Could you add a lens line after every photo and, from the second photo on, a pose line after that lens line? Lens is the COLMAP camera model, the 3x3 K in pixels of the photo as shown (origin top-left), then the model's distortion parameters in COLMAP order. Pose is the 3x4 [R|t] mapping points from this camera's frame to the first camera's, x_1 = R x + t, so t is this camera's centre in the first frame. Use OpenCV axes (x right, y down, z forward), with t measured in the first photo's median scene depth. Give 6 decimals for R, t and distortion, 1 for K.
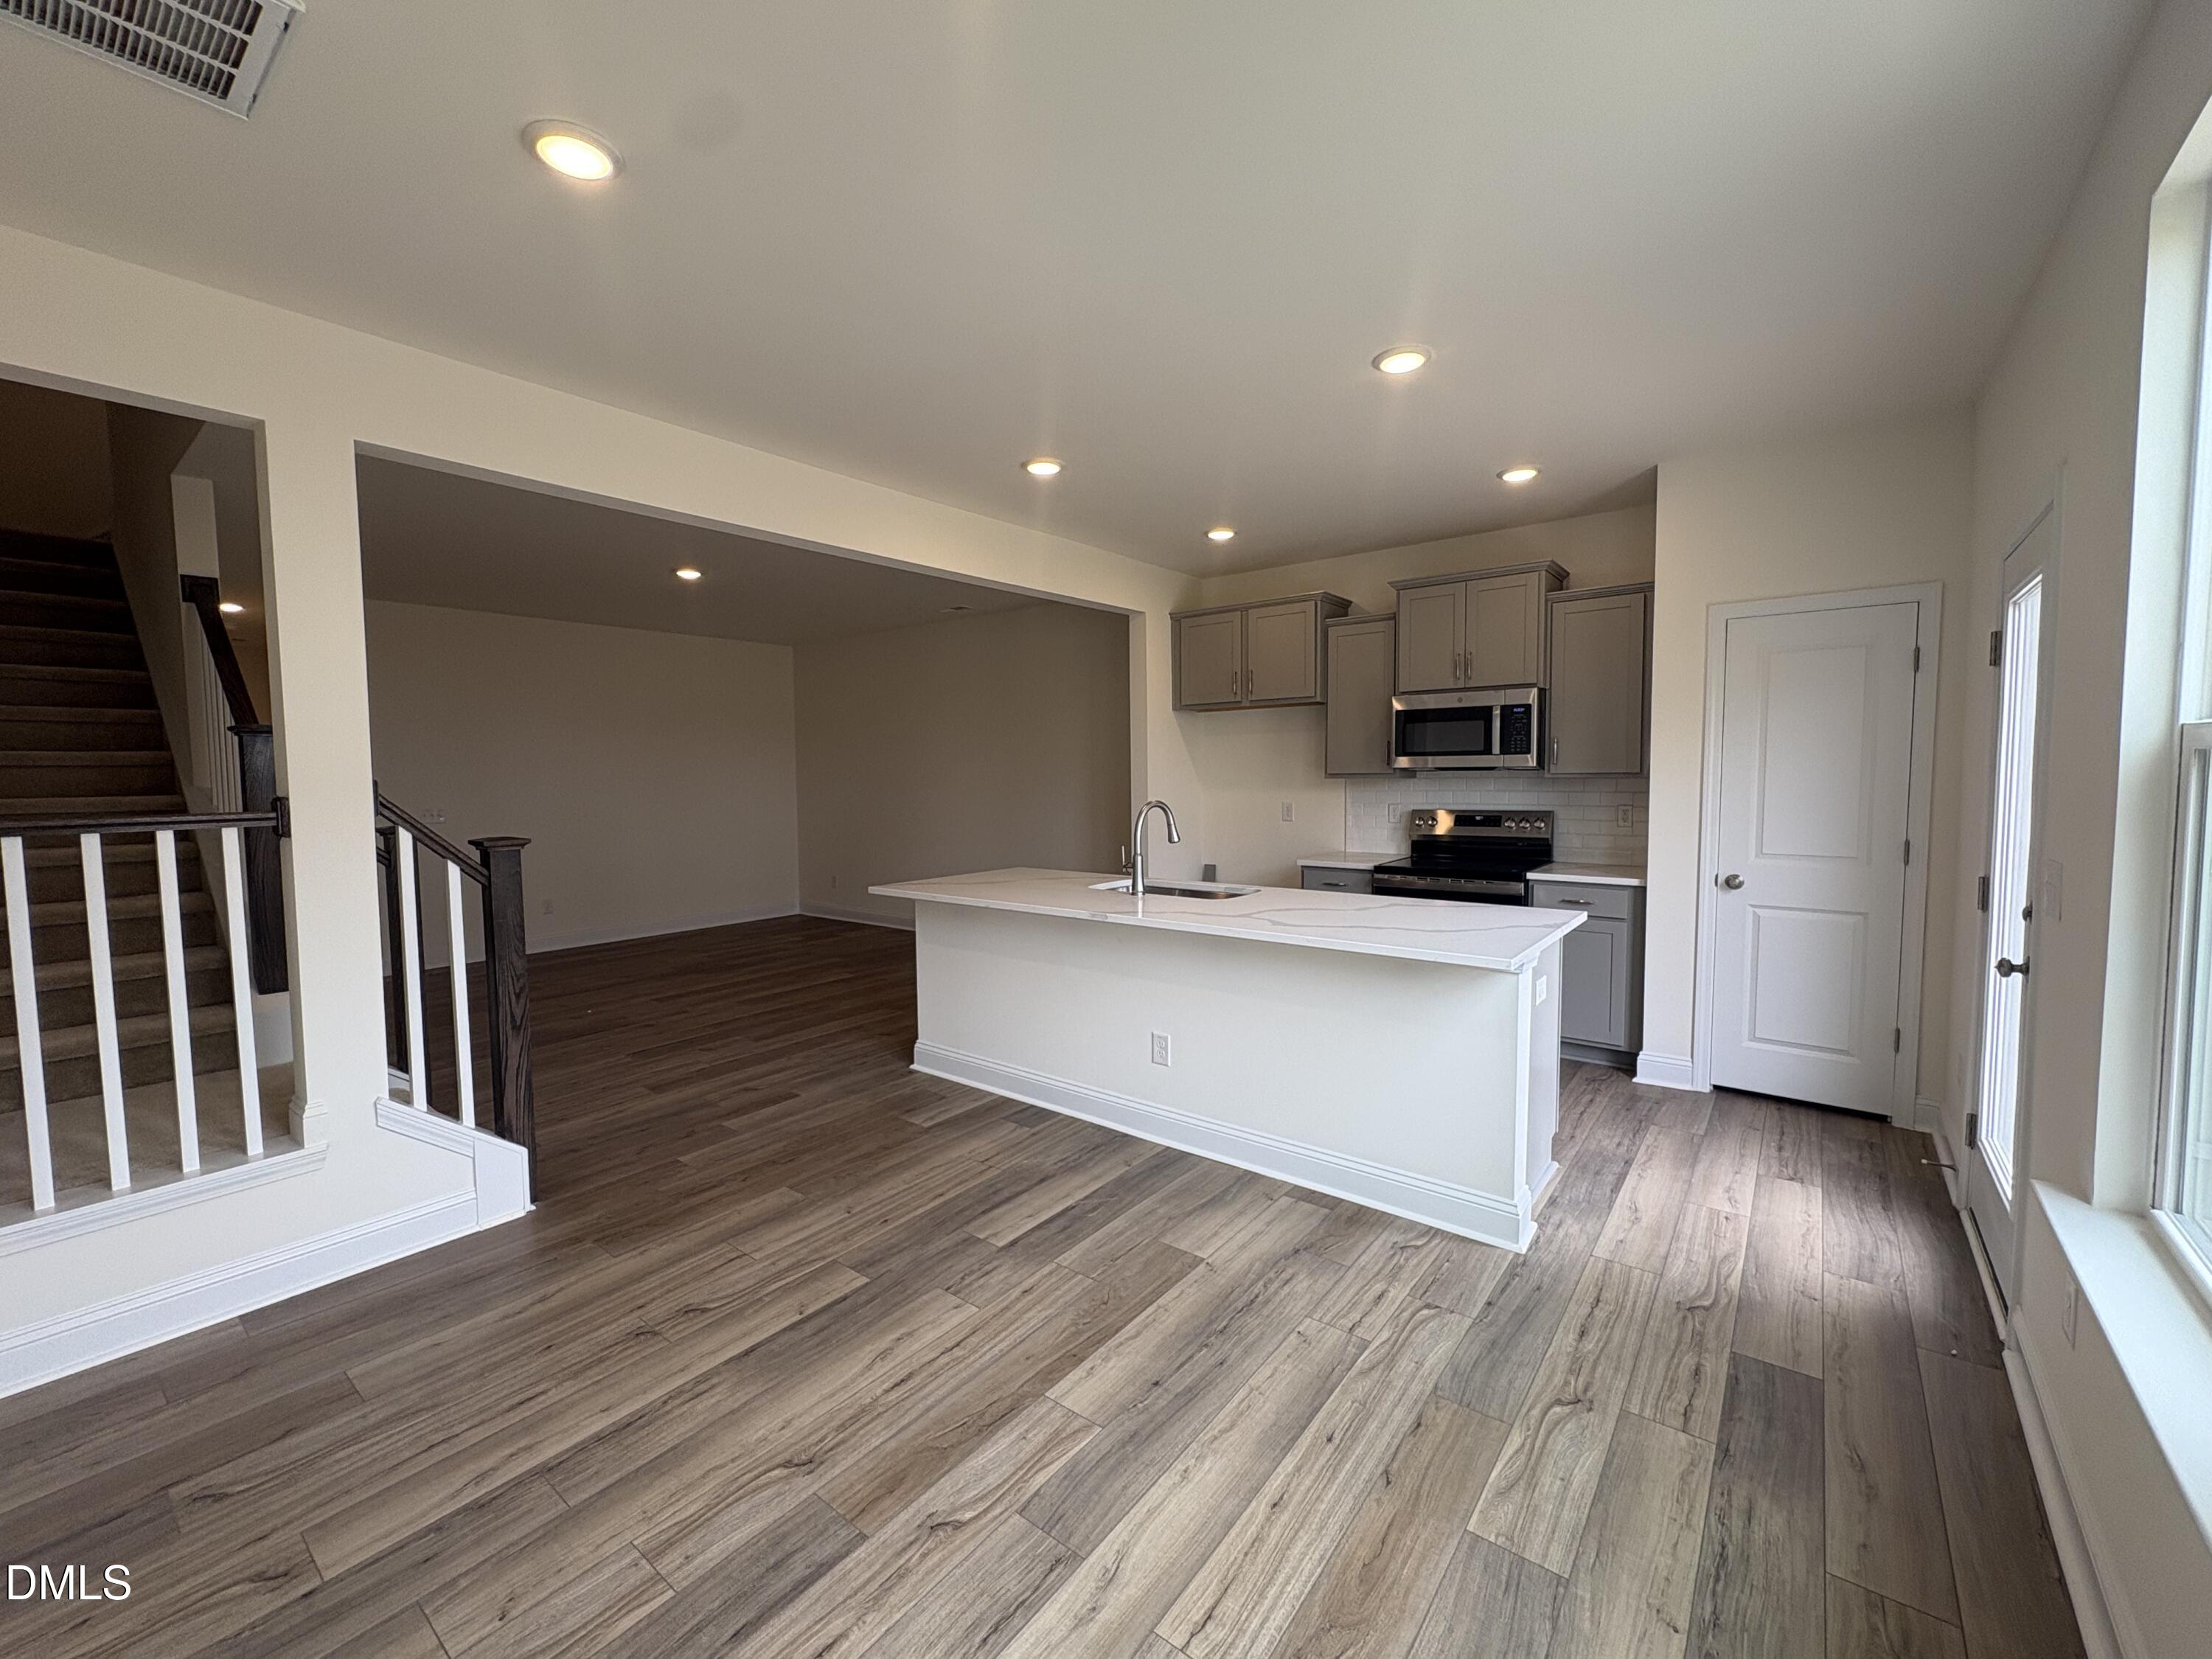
lens RADIAL K [[904.6, 0, 1106.0], [0, 904.6, 829.5], [0, 0, 1]] dist [0.000544, -0.000078]
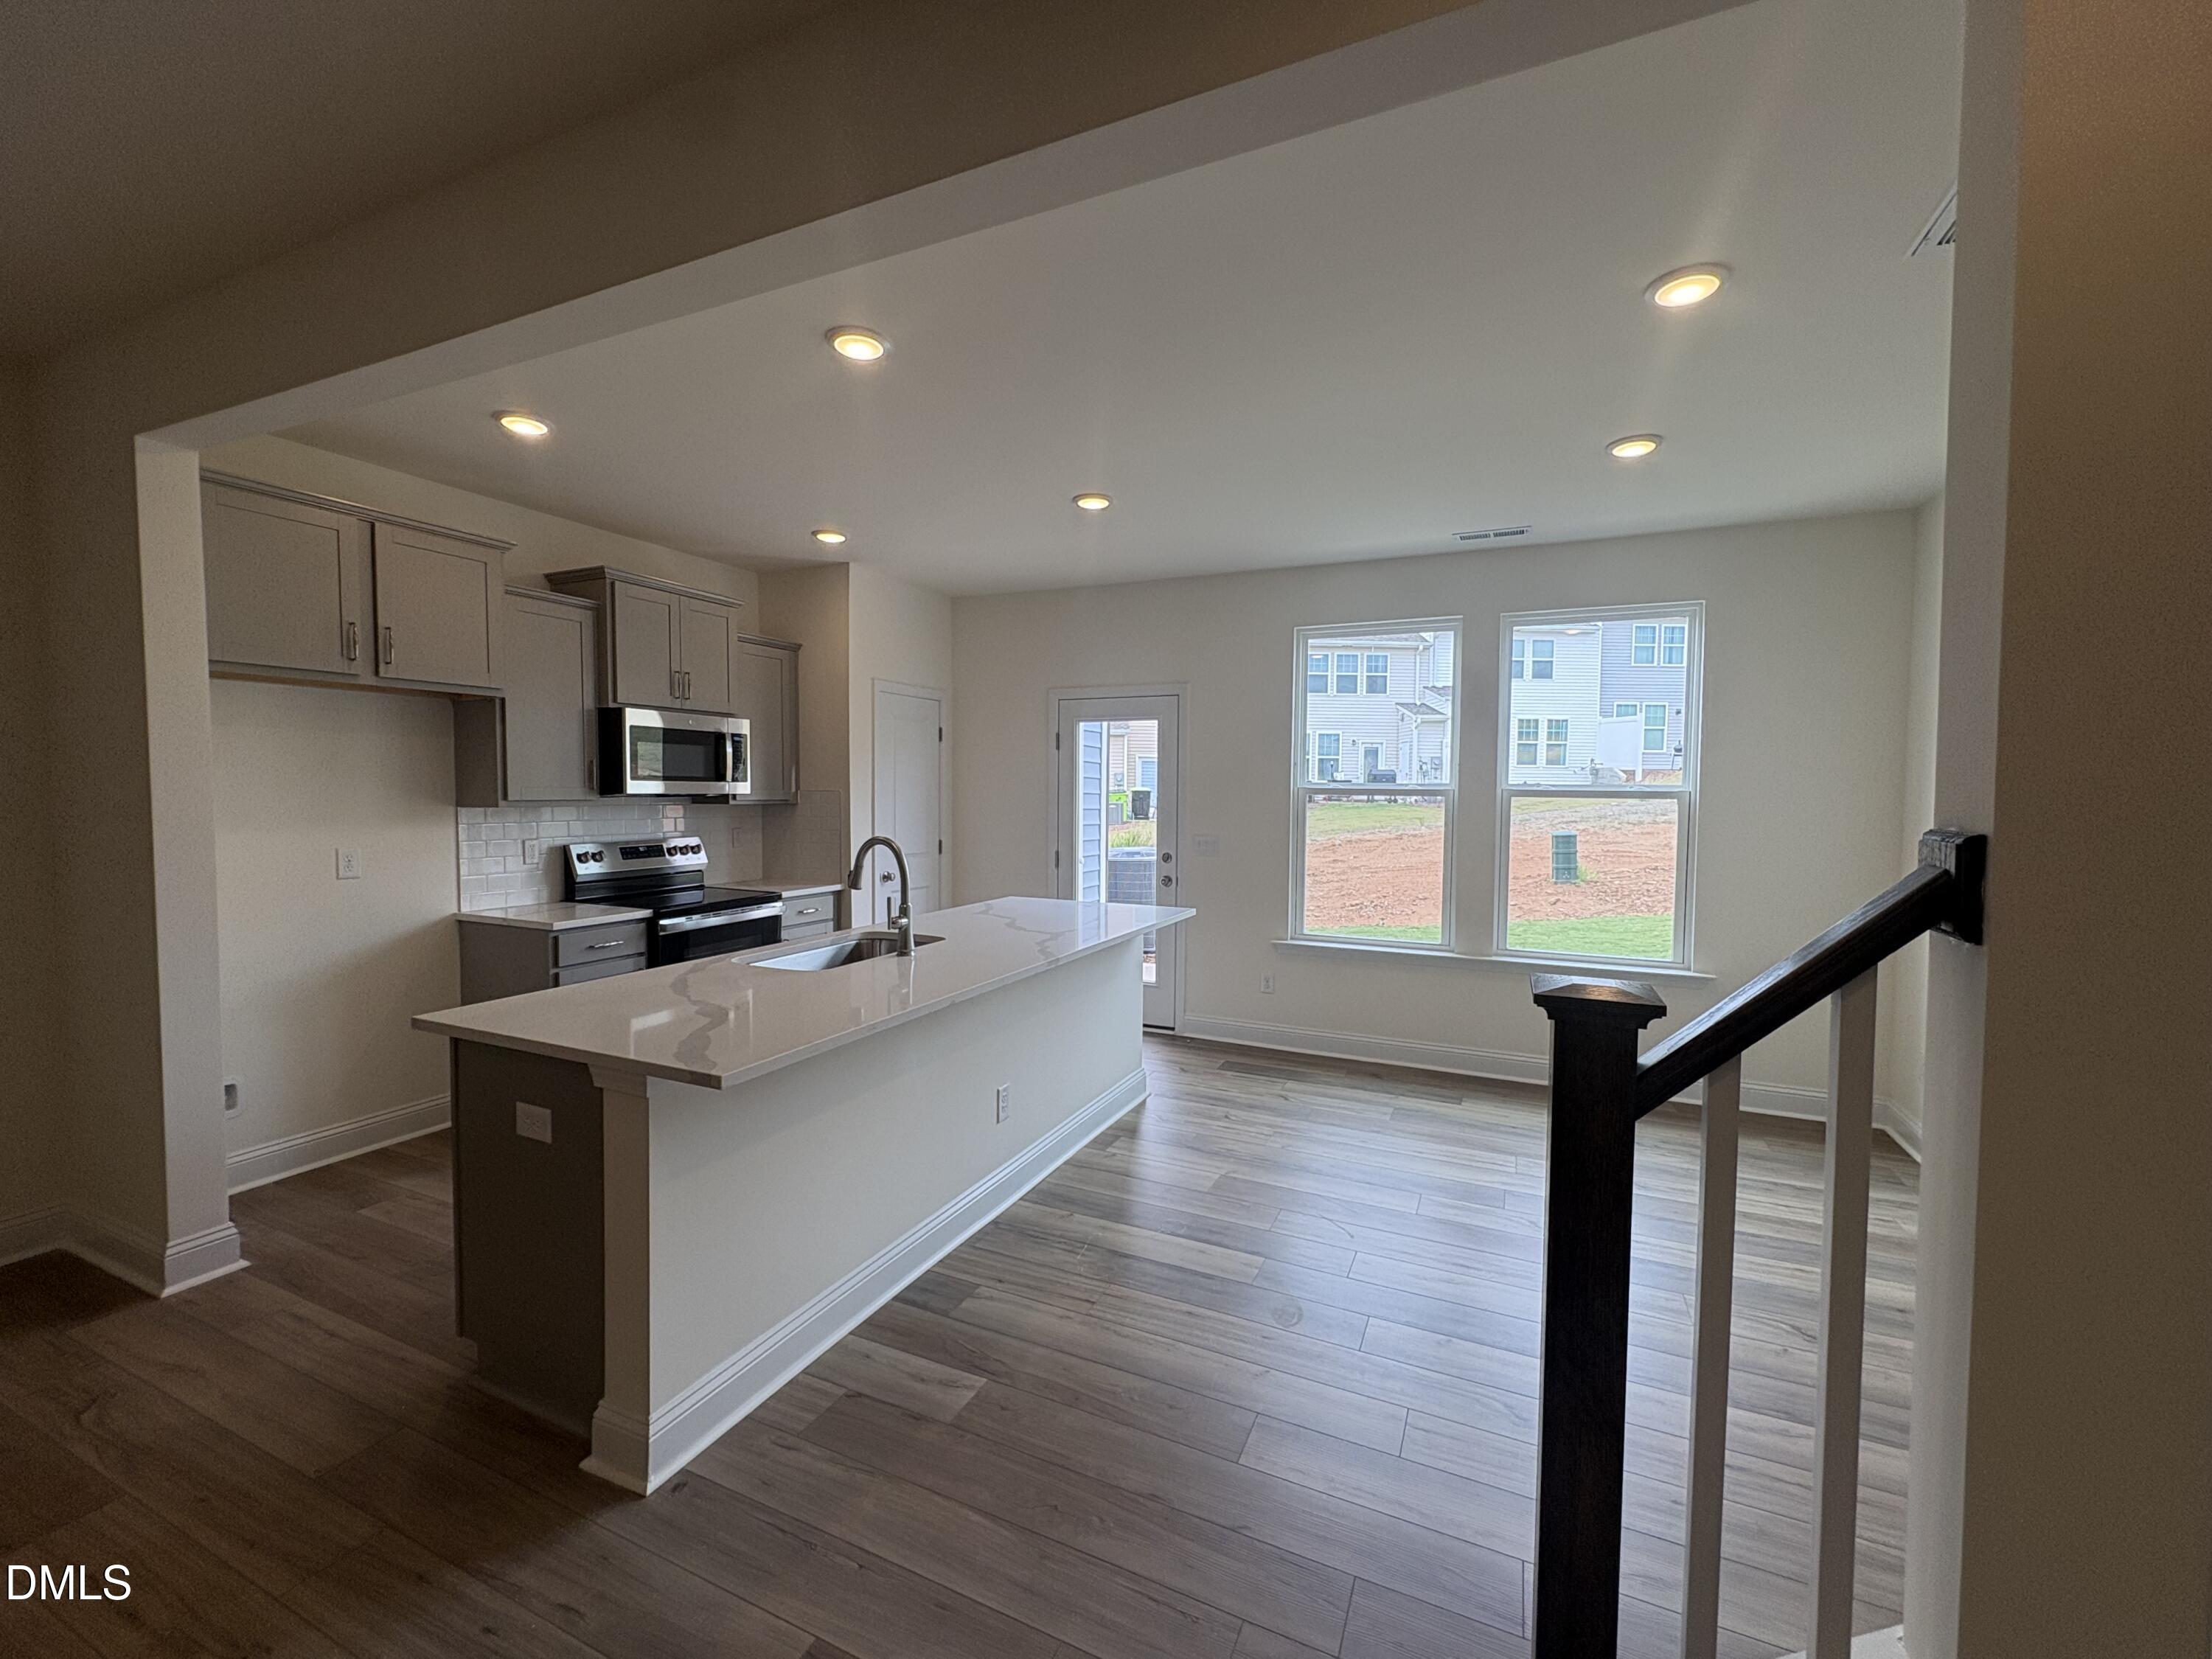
lens RADIAL K [[904.6, 0, 1106.0], [0, 904.6, 829.5], [0, 0, 1]] dist [0.000544, -0.000078]
pose [[-0.229150, -0.033262, 0.972823, -1.436382], [0.060457, 0.997000, 0.048330, -0.119807], [-0.971512, 0.069889, -0.226452, 1.853909]]
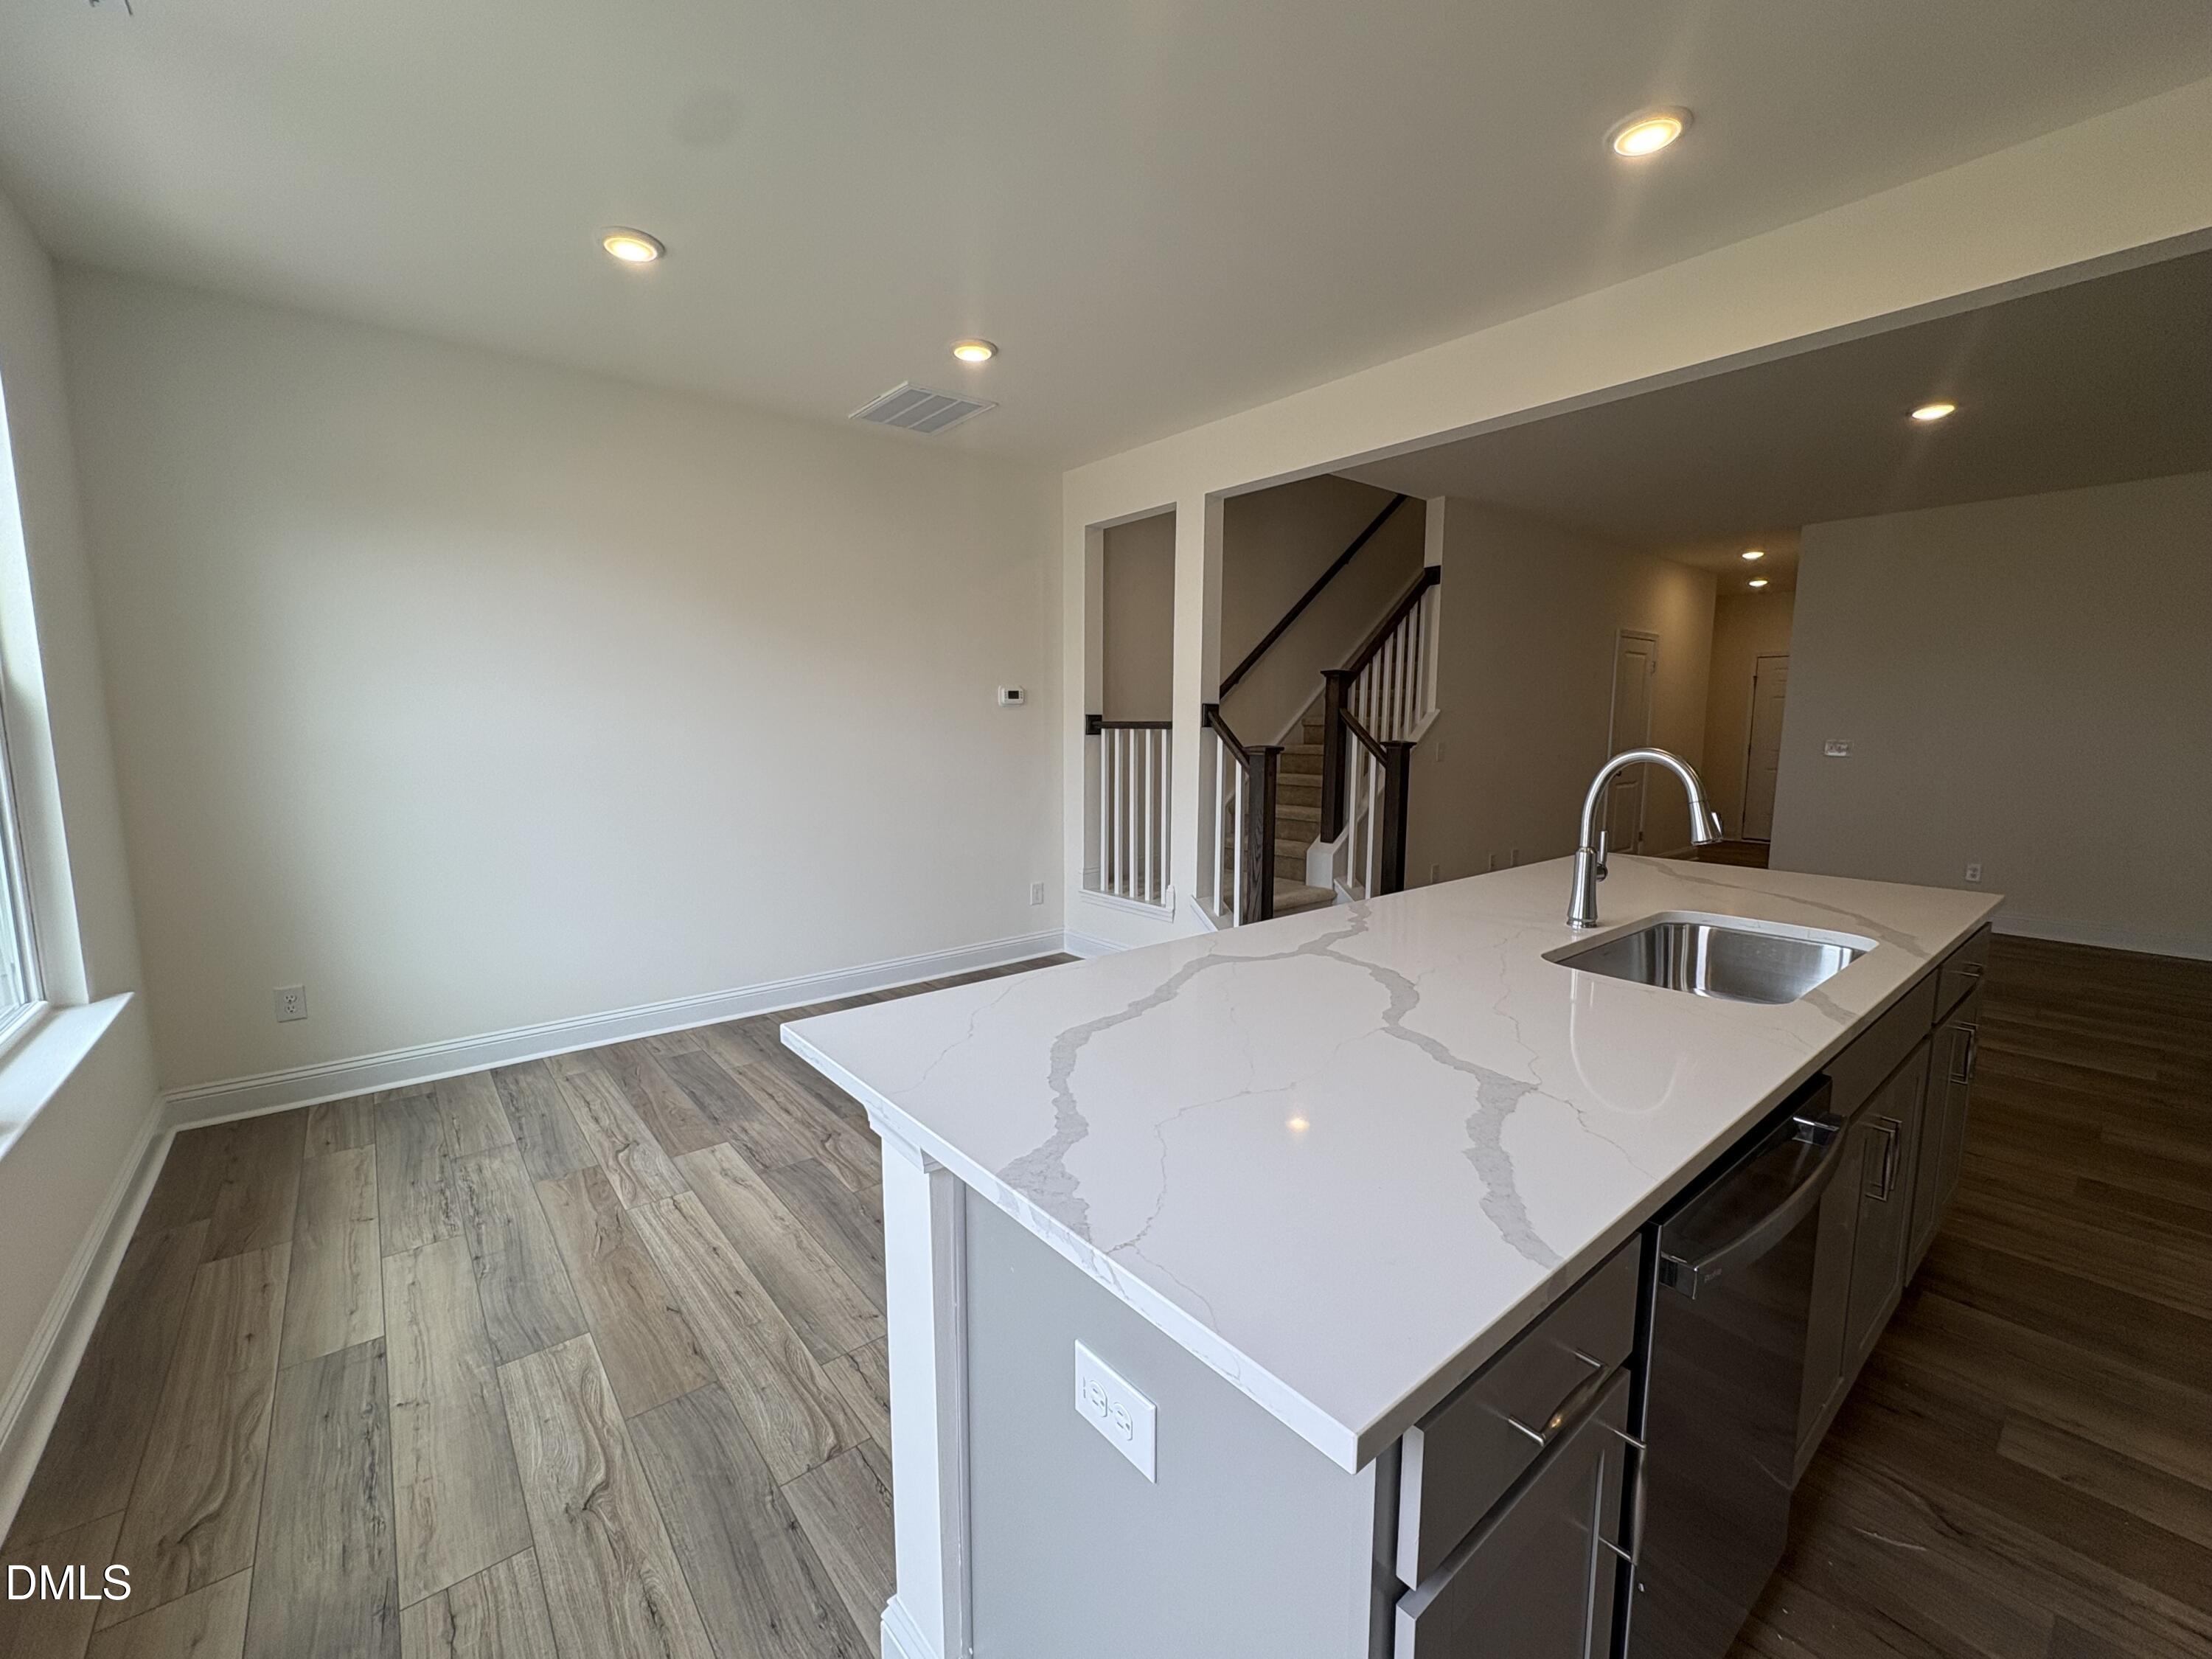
lens RADIAL K [[909.9, 0, 1097.3], [0, 909.9, 826.5], [0, 0, 1]] dist [0.004085, -0.000974]
pose [[-0.221307, 0.125366, -0.967112, 1.109913], [-0.067731, 0.987332, 0.143486, -0.077894], [0.972849, 0.097258, -0.210012, 1.539273]]
